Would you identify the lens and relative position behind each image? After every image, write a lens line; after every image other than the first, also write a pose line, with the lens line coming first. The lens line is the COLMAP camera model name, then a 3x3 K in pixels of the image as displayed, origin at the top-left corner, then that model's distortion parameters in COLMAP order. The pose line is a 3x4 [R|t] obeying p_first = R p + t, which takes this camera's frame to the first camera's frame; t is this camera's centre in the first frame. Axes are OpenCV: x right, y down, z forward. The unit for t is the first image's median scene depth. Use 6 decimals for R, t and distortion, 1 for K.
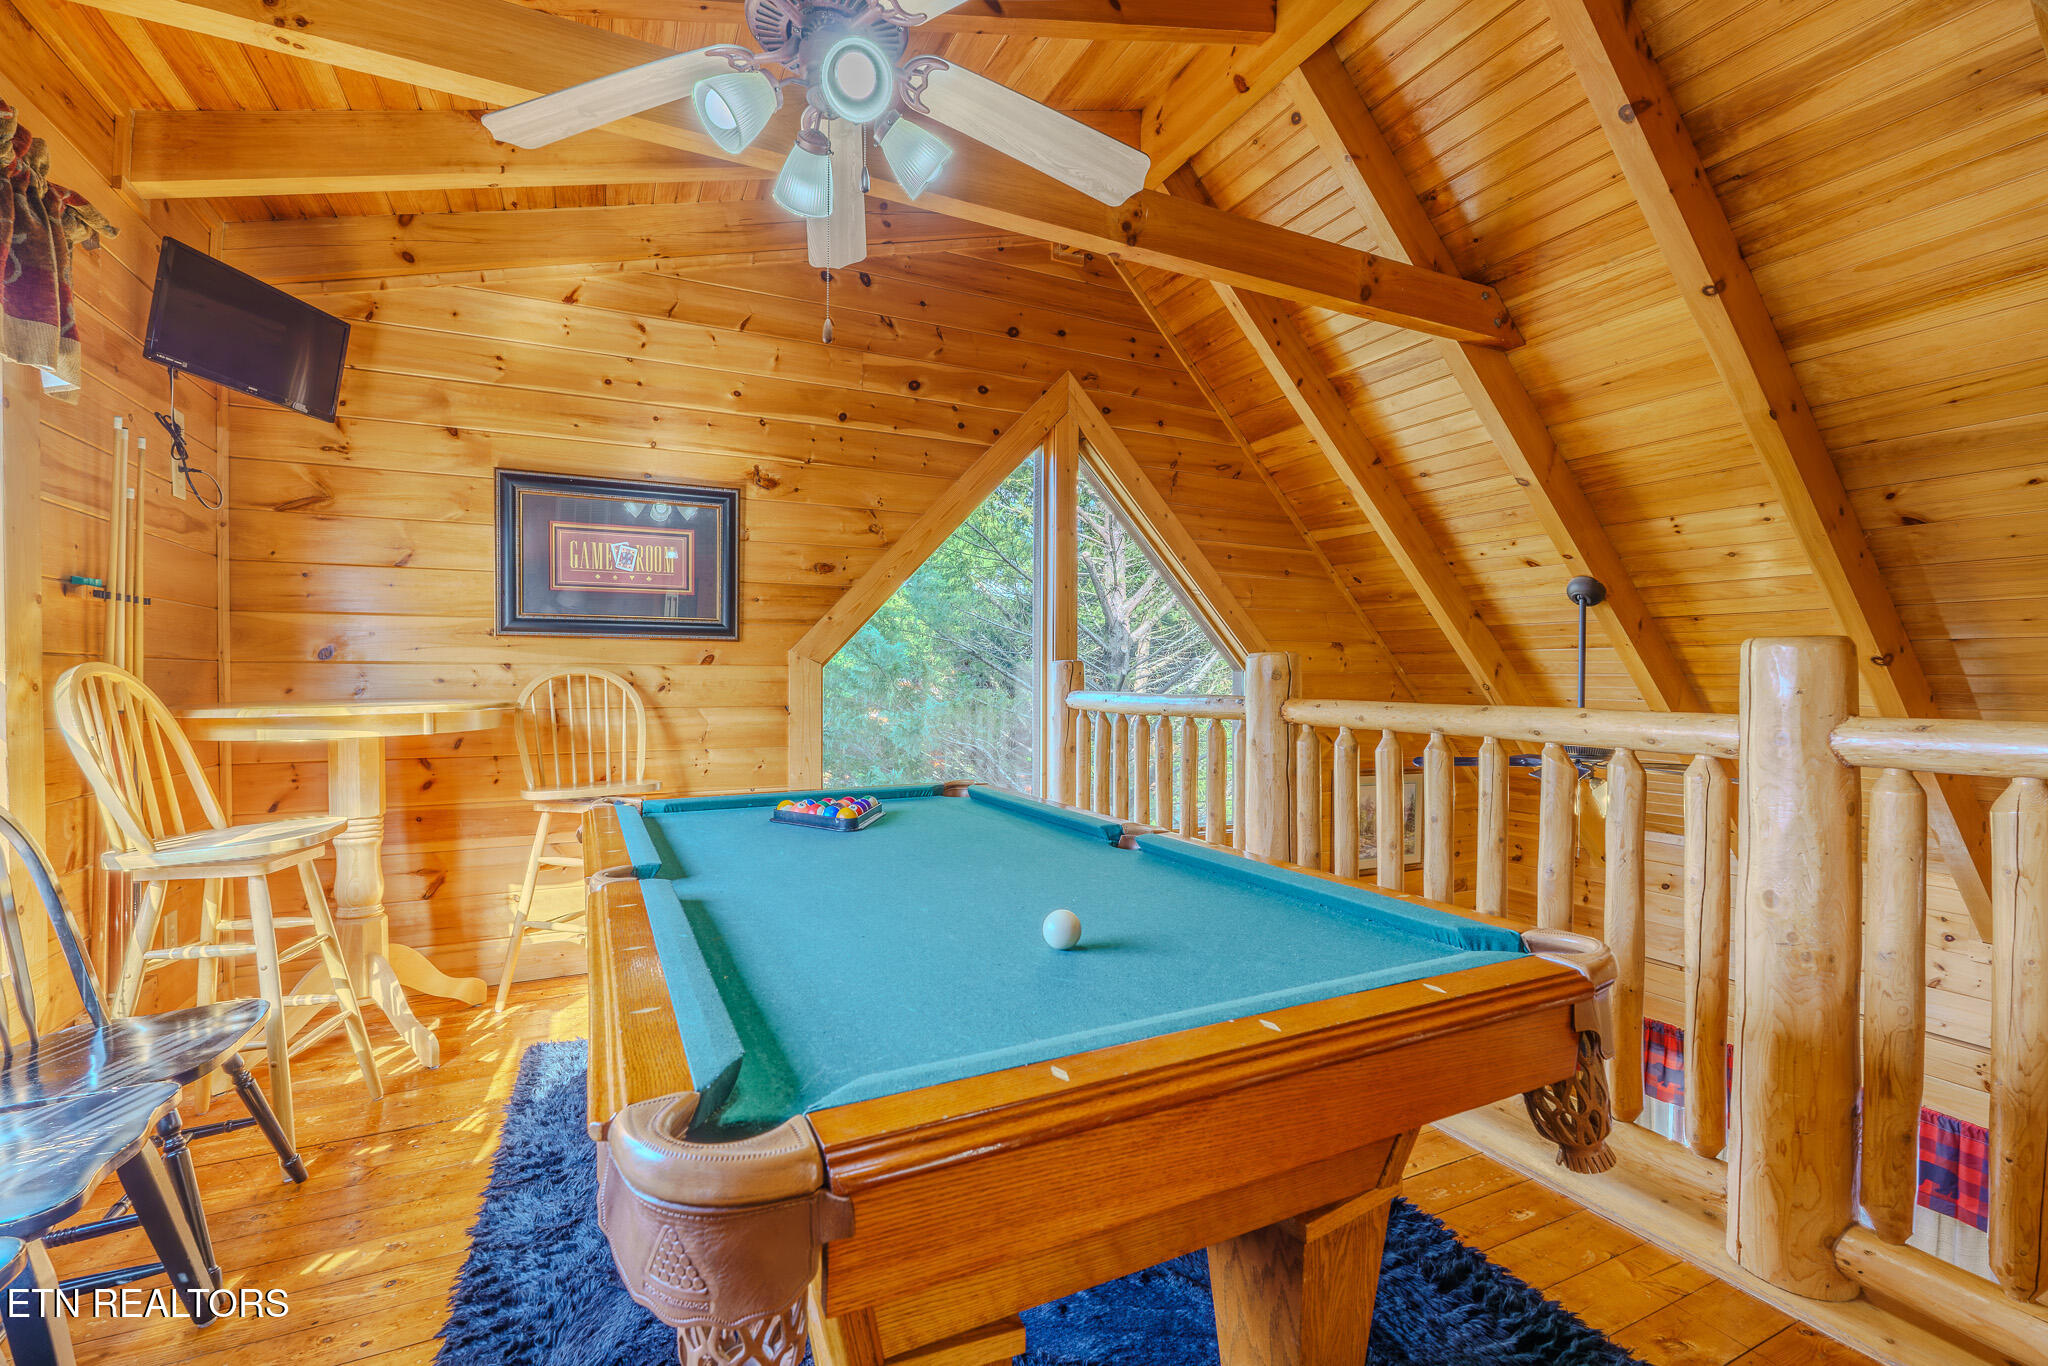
lens RADIAL K [[893.1, 0, 1020.9], [0, 893.1, 689.4], [0, 0, 1]] dist [-0.009848, 0.002191]
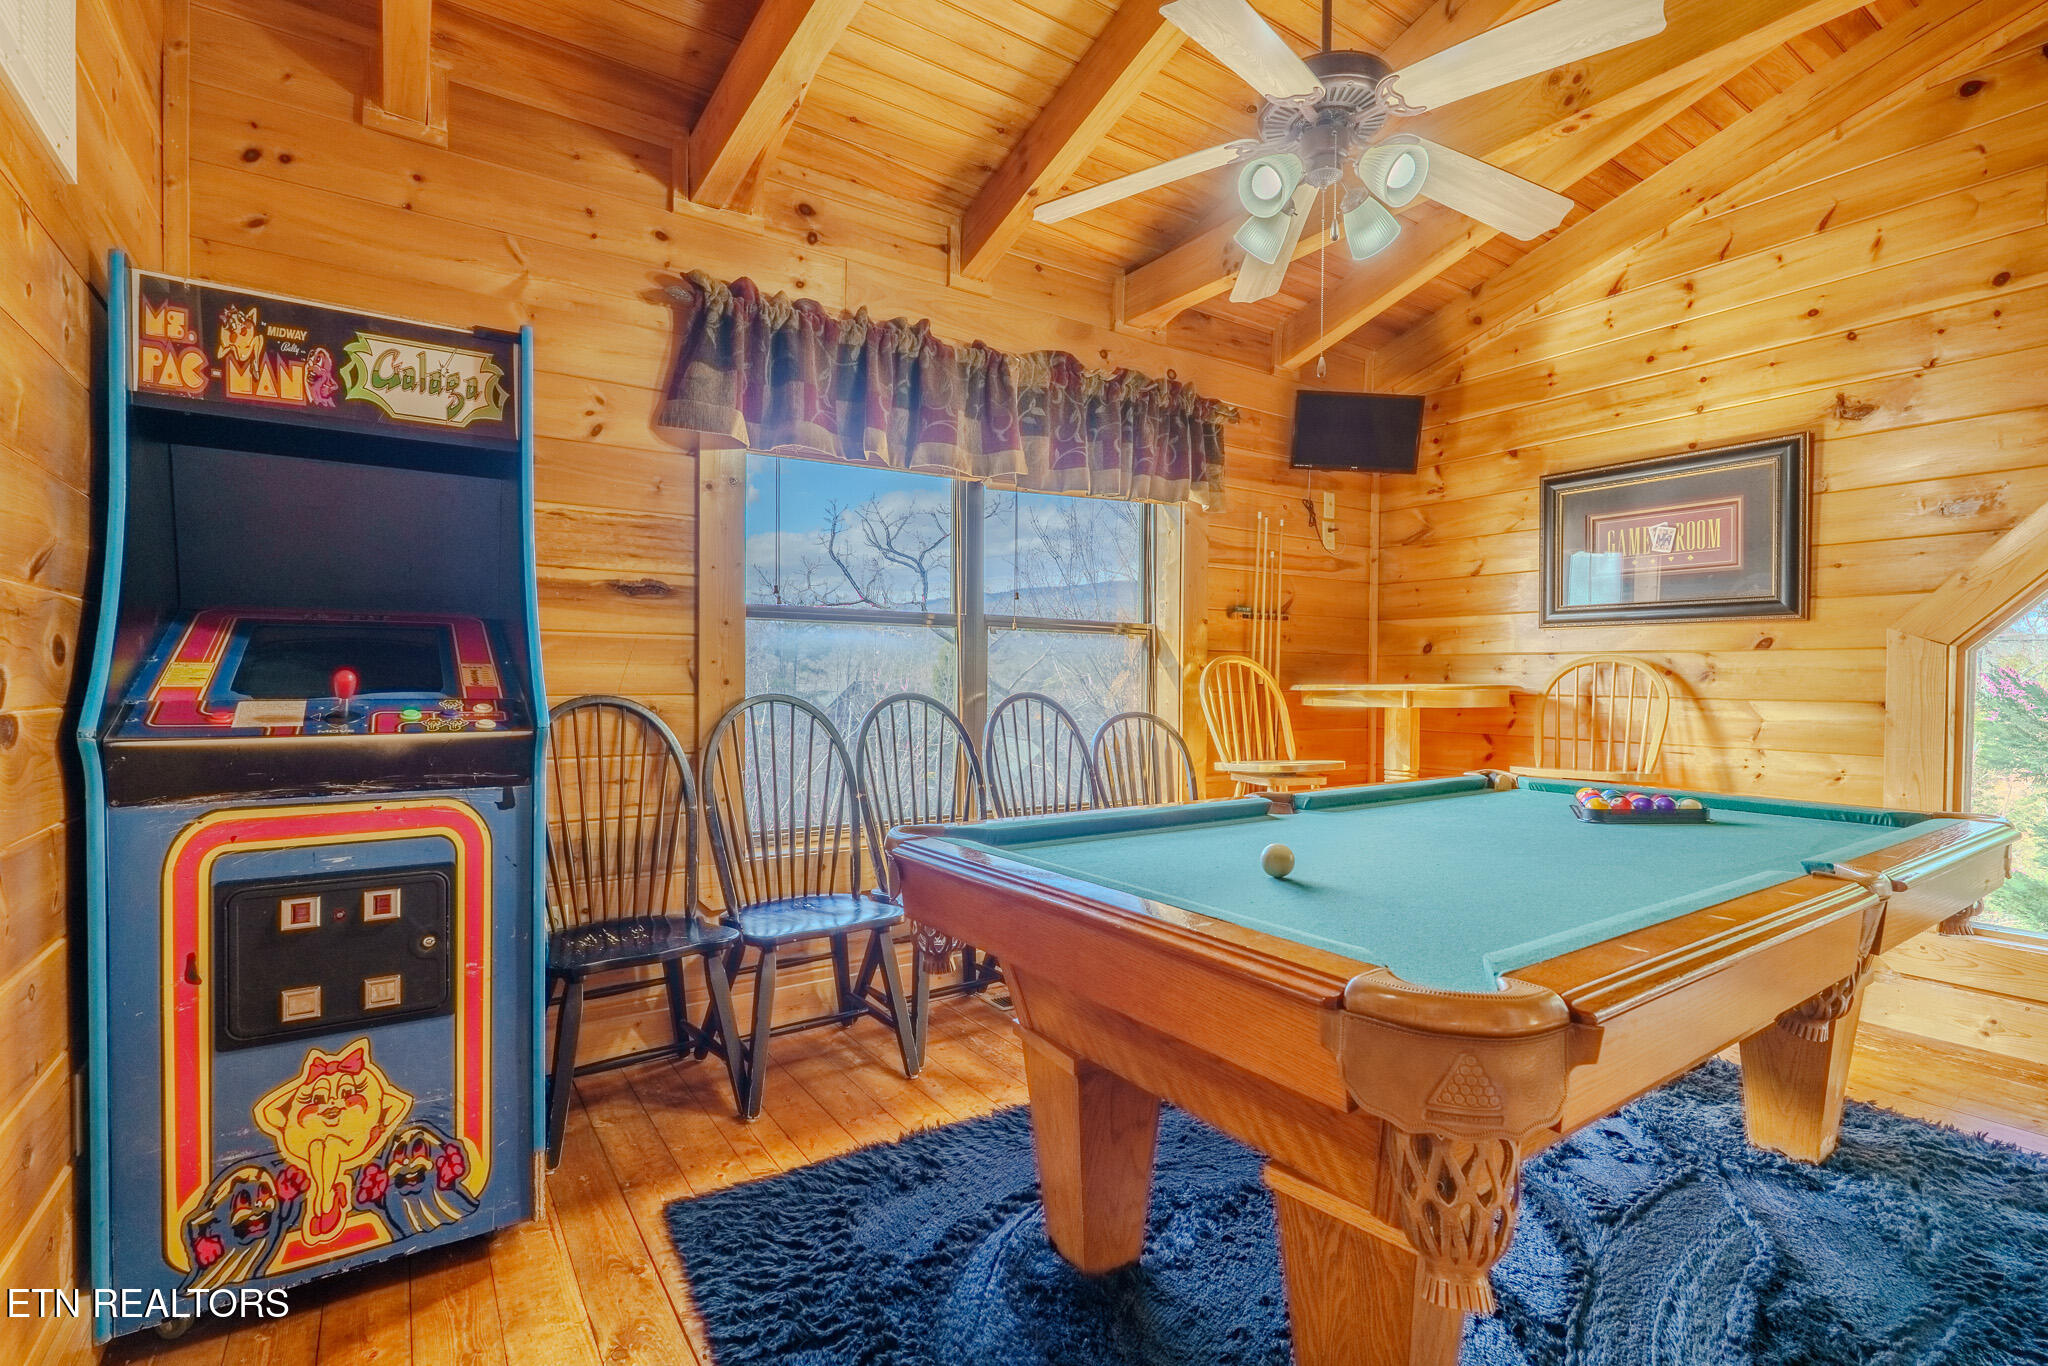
lens RADIAL K [[938.9, 0, 1016.0], [0, 938.9, 685.2], [0, 0, 1]] dist [-0.003050, 0.000147]
pose [[0.140159, 0.009276, -0.990086, 0.460723], [-0.021346, 0.999752, 0.006345, 0.016590], [0.989899, 0.020245, 0.140322, 0.188422]]
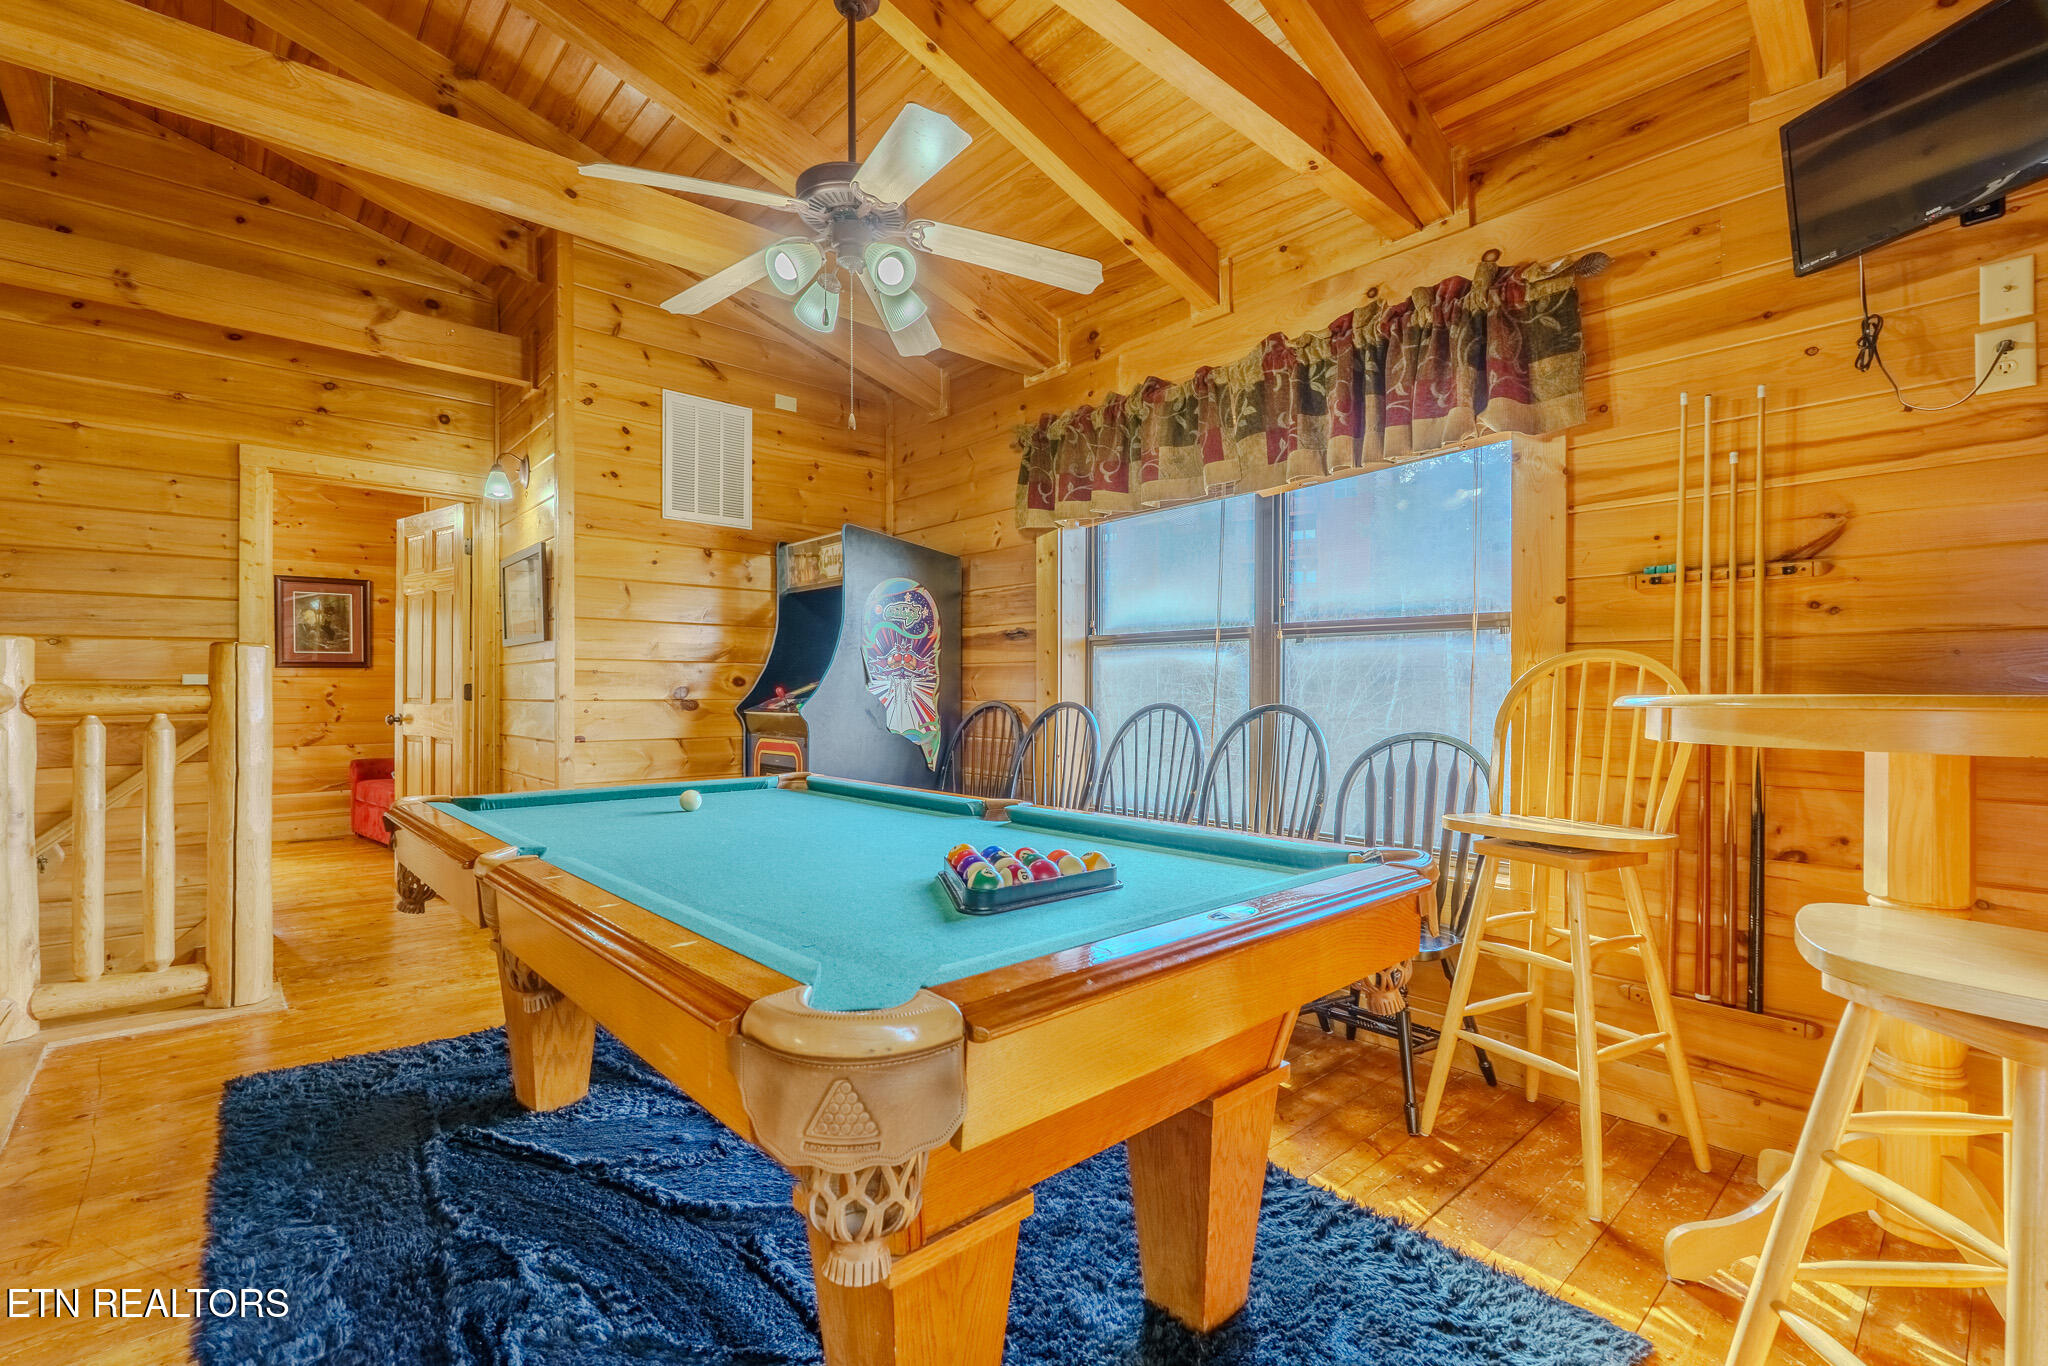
lens RADIAL K [[893.1, 0, 1020.9], [0, 893.1, 689.4], [0, 0, 1]] dist [-0.009848, 0.002191]
pose [[-0.957008, 0.005510, -0.290008, -0.021853], [0.000537, 0.999851, 0.017225, 0.000092], [0.290060, 0.016328, -0.956869, 1.122094]]
